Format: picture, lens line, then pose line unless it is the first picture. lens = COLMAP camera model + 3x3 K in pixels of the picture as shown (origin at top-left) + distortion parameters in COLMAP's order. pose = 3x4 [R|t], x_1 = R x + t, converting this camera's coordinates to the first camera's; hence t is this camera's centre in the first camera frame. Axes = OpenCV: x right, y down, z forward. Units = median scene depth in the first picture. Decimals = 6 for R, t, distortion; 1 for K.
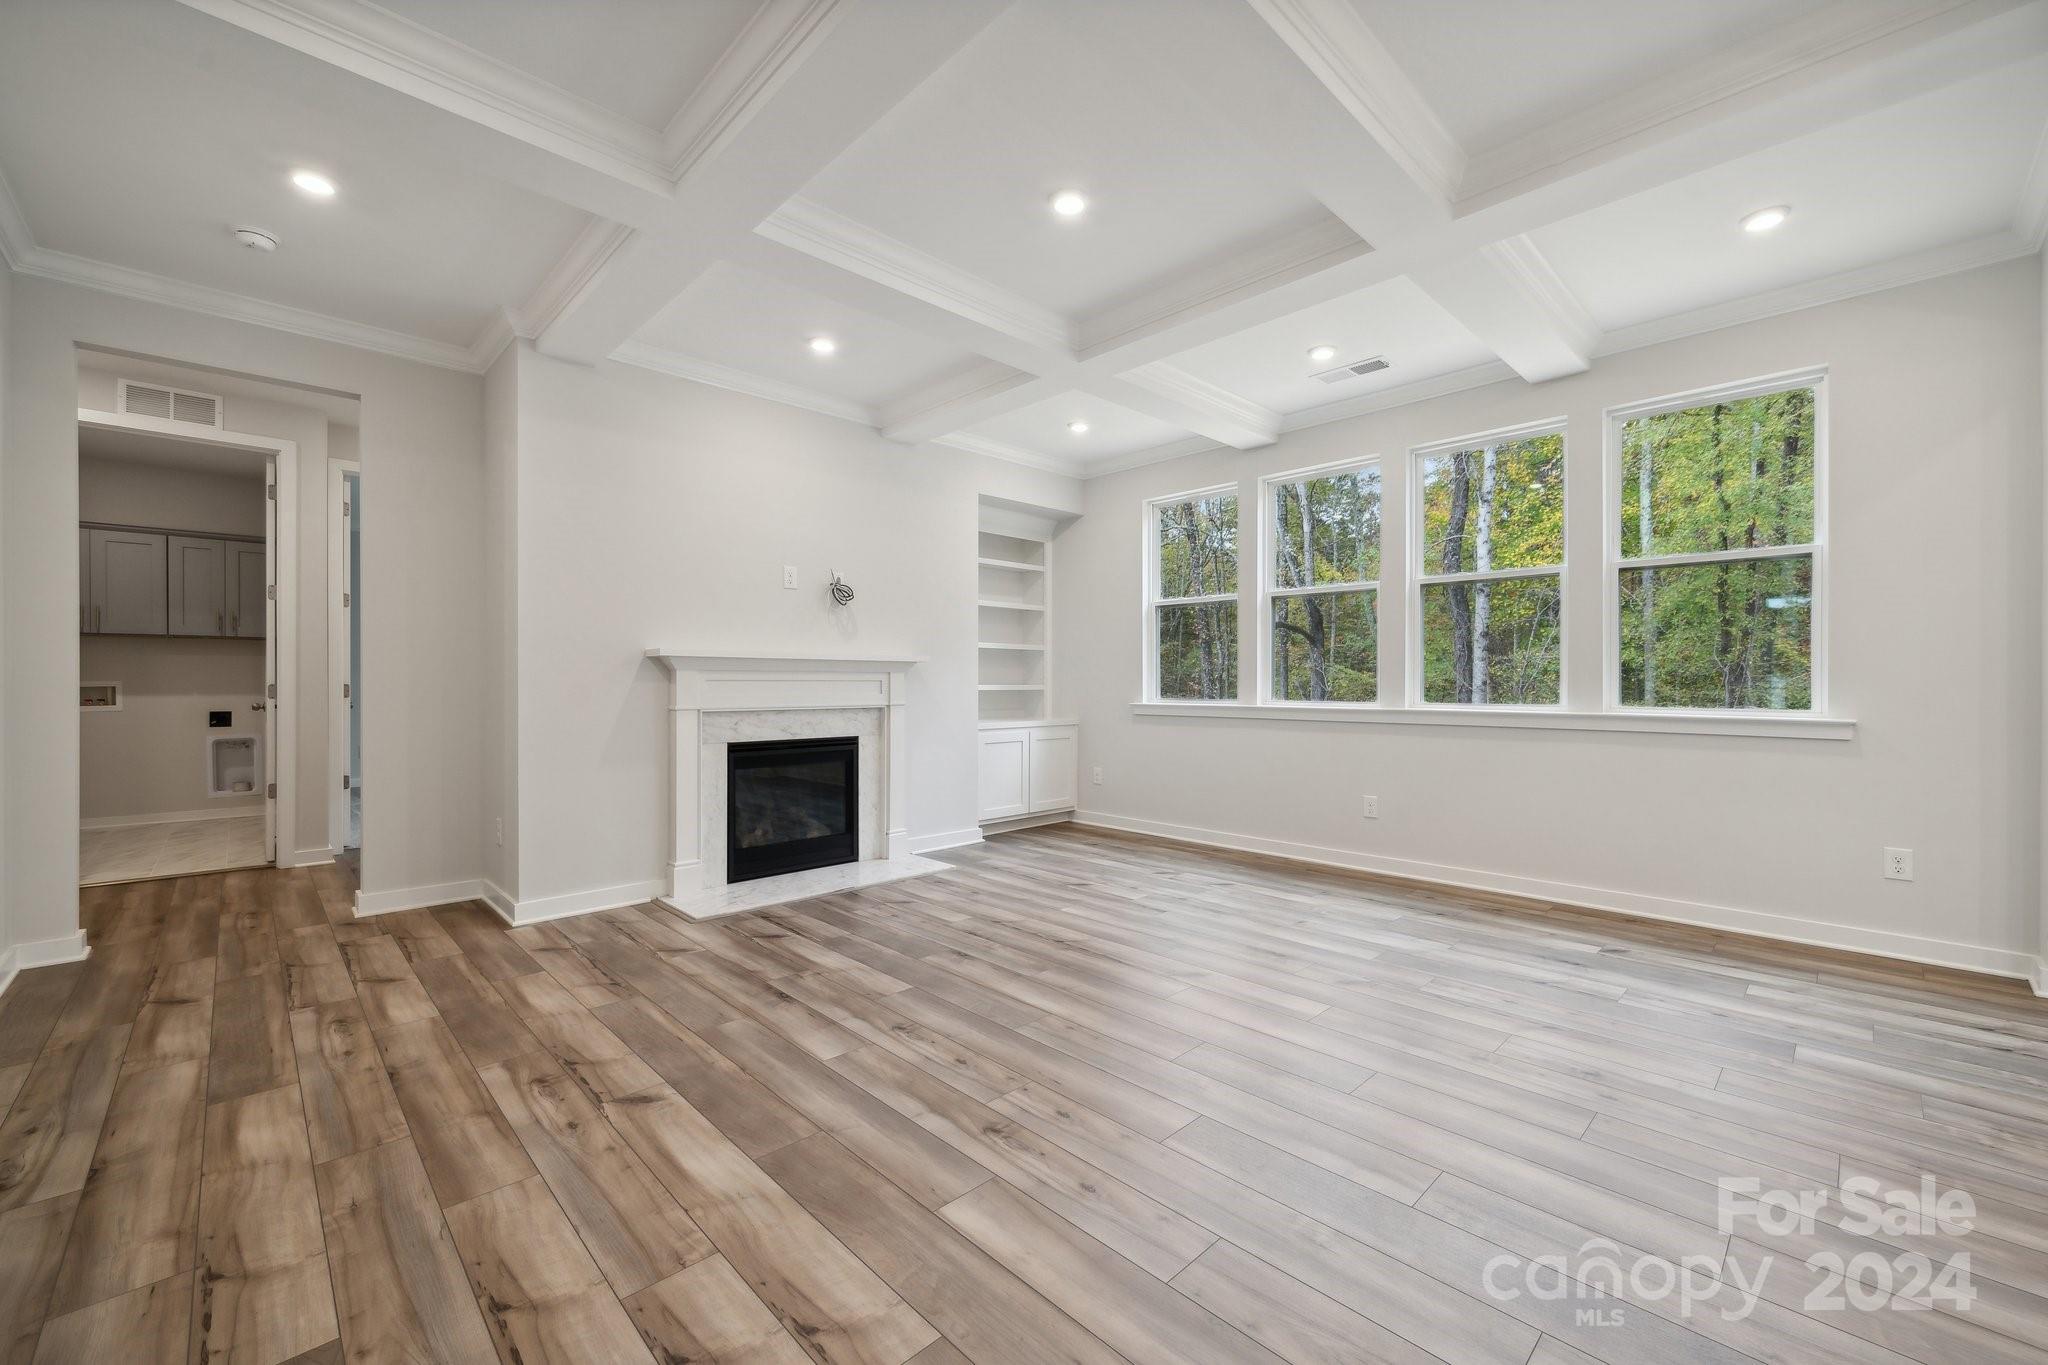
lens RADIAL K [[821.9, 0, 1024.0], [0, 821.9, 682.5], [0, 0, 1]] dist [-0.000060, 0.000000]
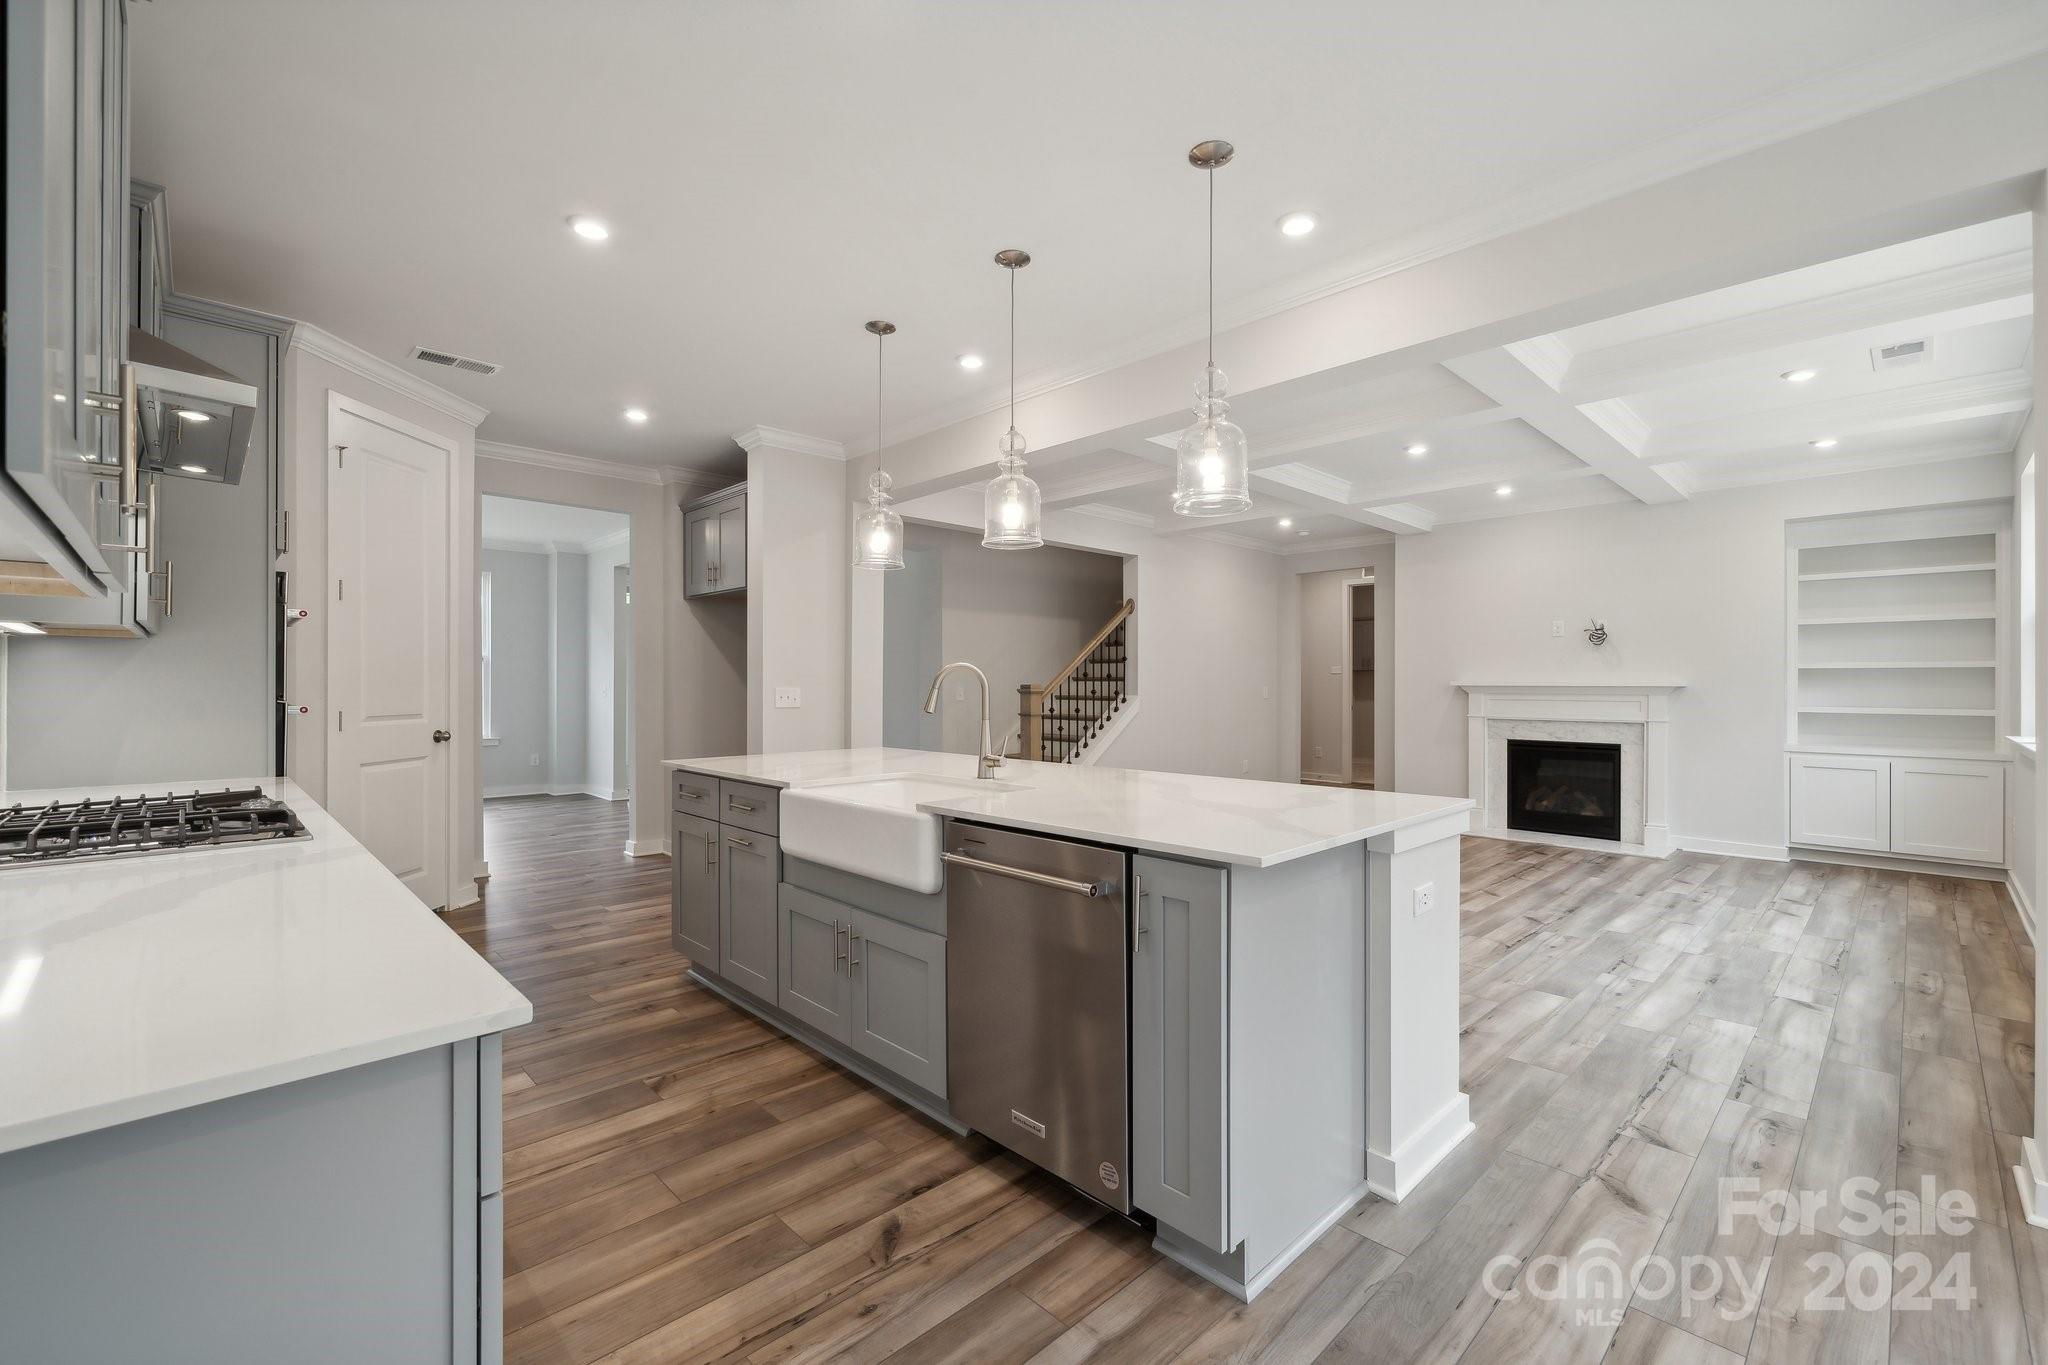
lens RADIAL K [[858.8, 0, 1024.0], [0, 858.8, 682.5], [0, 0, 1]] dist [0.001037, 0.000165]
pose [[0.001149, -0.002660, -0.999996, 1.165311], [-0.000977, 0.999996, -0.002662, -0.027689], [0.999999, 0.000980, 0.001147, 0.067745]]
